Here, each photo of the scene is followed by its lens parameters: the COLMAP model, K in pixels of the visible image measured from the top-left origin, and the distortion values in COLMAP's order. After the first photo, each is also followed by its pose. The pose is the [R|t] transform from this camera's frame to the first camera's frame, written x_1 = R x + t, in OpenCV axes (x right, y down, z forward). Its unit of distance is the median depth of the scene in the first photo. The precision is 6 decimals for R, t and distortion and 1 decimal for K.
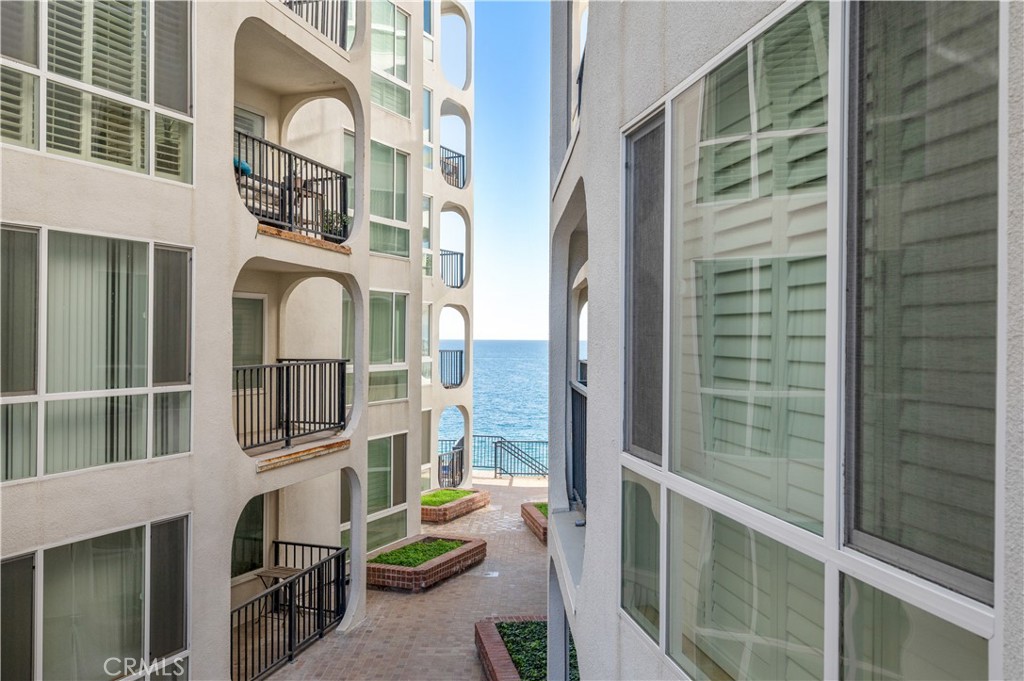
lens RADIAL K [[885.5, 0, 512.2], [0, 885.5, 338.3], [0, 0, 1]] dist [-0.009095, -0.005865]
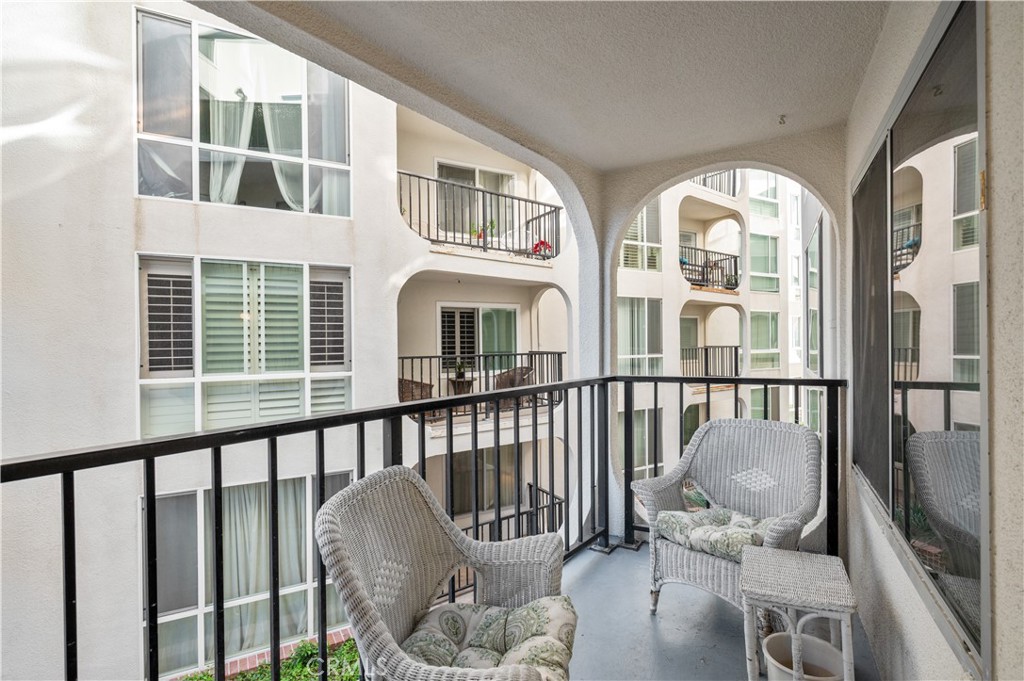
lens RADIAL K [[497.7, 0, 512.3], [0, 497.7, 343.2], [0, 0, 1]] dist [-0.001989, -0.000542]
pose [[0.793862, -0.014870, -0.607916, 0.106718], [0.015103, 0.999875, -0.004736, 0.017014], [0.607911, -0.005422, 0.793987, -0.257585]]
